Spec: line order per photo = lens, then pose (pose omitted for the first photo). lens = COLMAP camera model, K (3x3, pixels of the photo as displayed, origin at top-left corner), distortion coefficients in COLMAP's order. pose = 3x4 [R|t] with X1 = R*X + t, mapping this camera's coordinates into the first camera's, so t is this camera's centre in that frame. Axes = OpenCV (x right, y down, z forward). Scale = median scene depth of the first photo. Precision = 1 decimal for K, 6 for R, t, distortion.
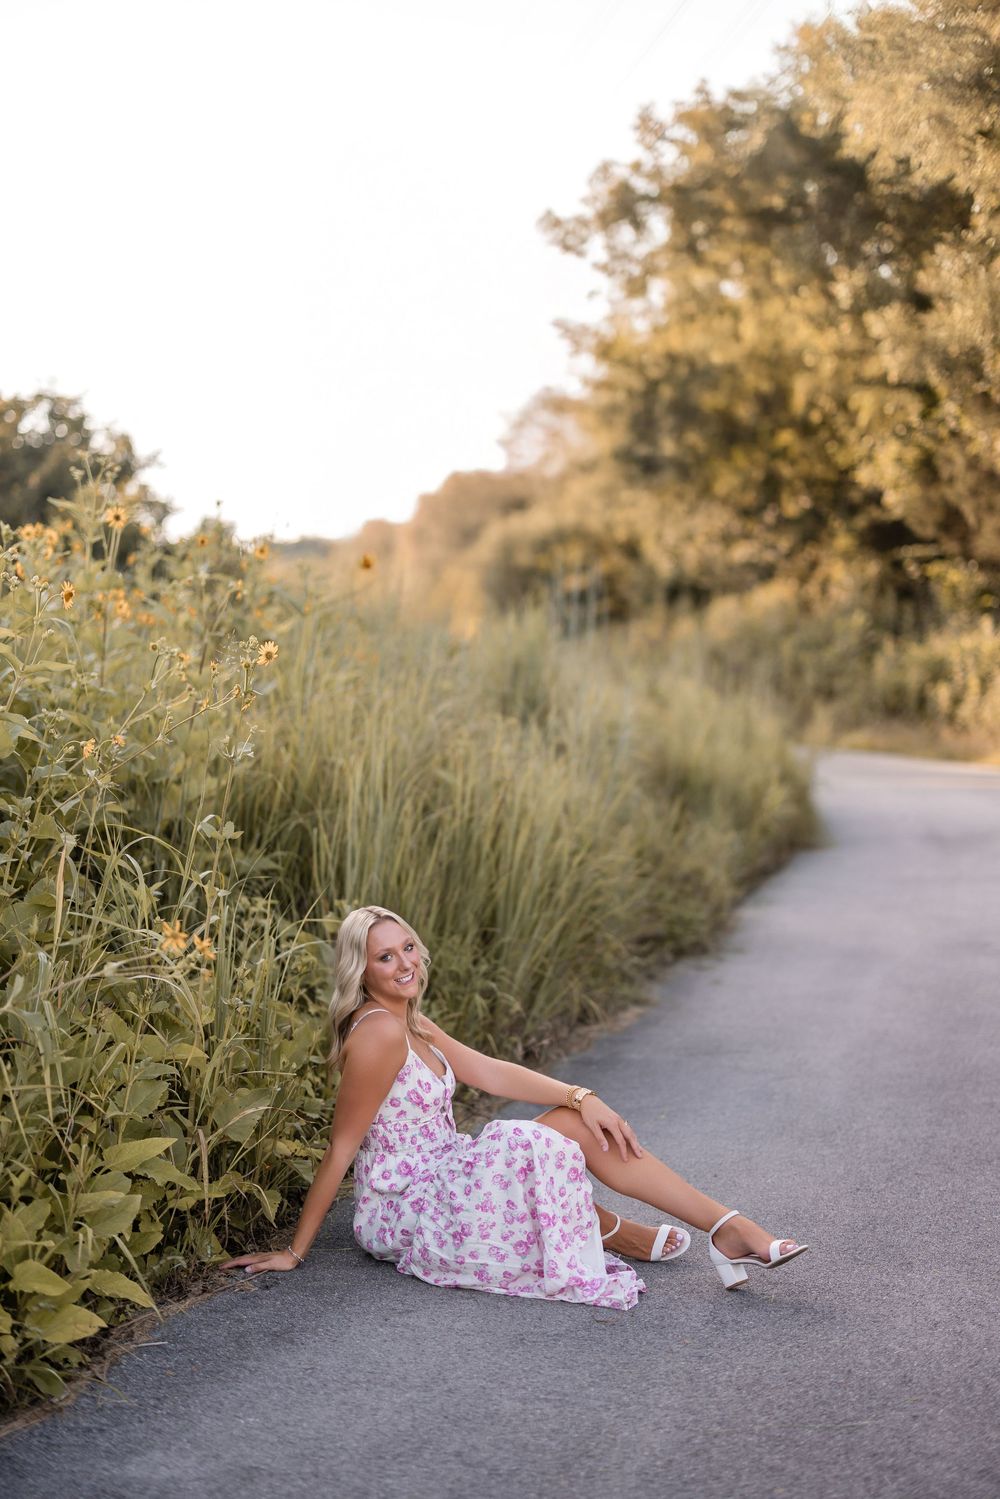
lens RADIAL K [[2280.2, 0, 496.4], [0, 2280.2, 753.8], [0, 0, 1]] dist [0.070955, 0.000000]
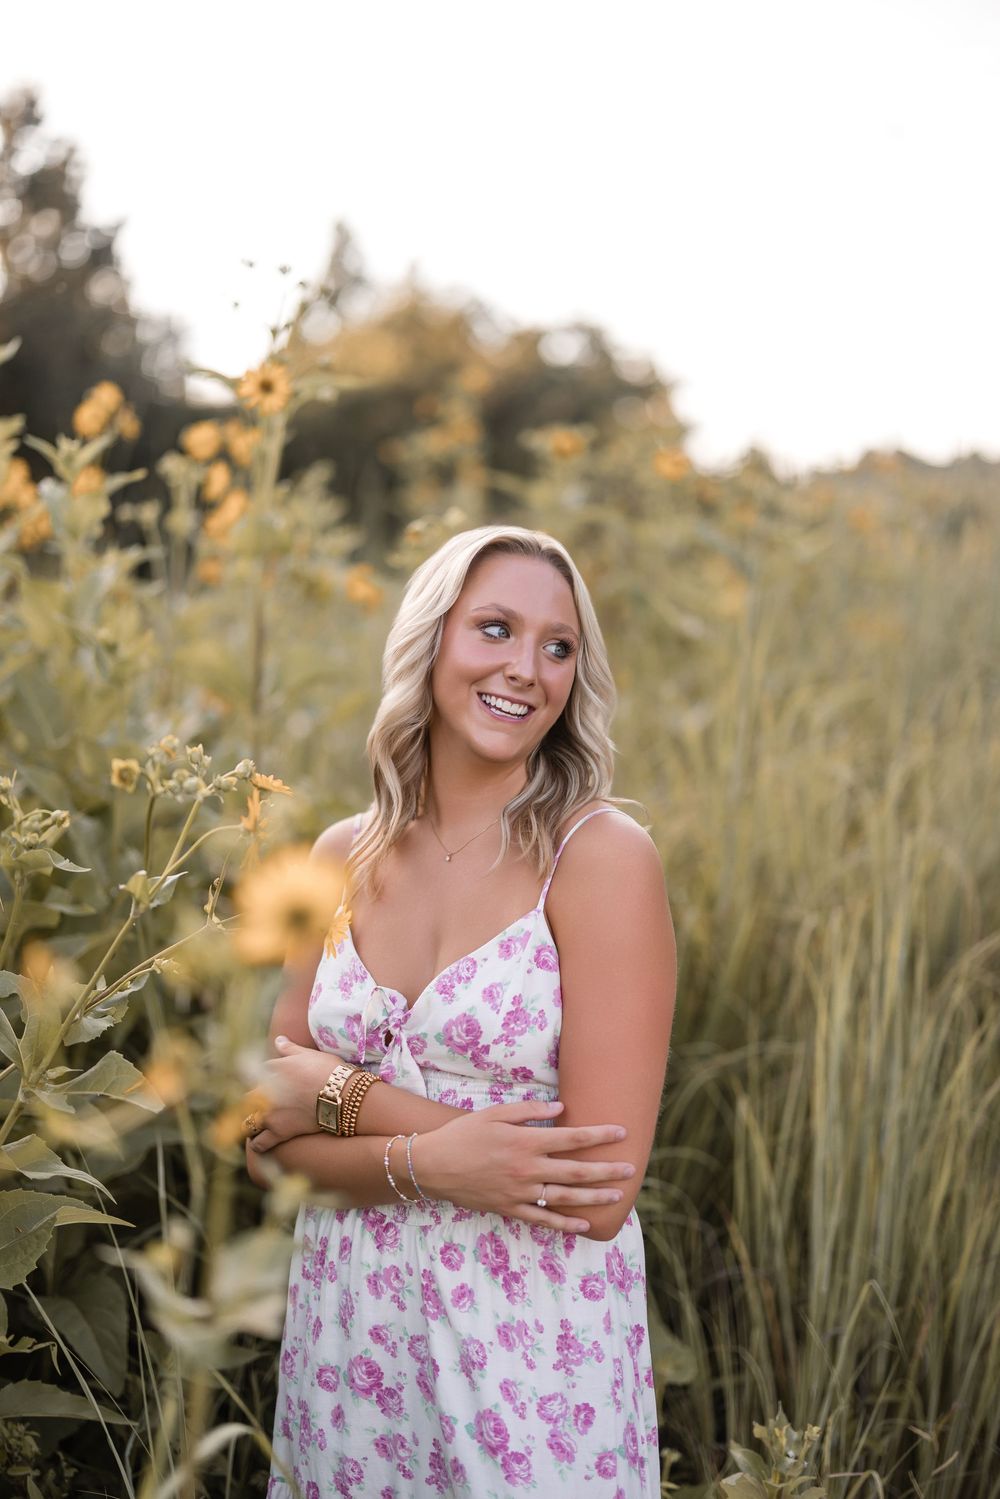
lens RADIAL K [[2280.2, 0, 501.8], [0, 2280.2, 748.7], [0, 0, 1]] dist [0.070955, 0.000000]
pose [[0.973084, 0.008183, -0.230307, -0.032857], [-0.001758, 0.999604, 0.028086, -0.061417], [0.230446, -0.026925, 0.972713, 0.758667]]
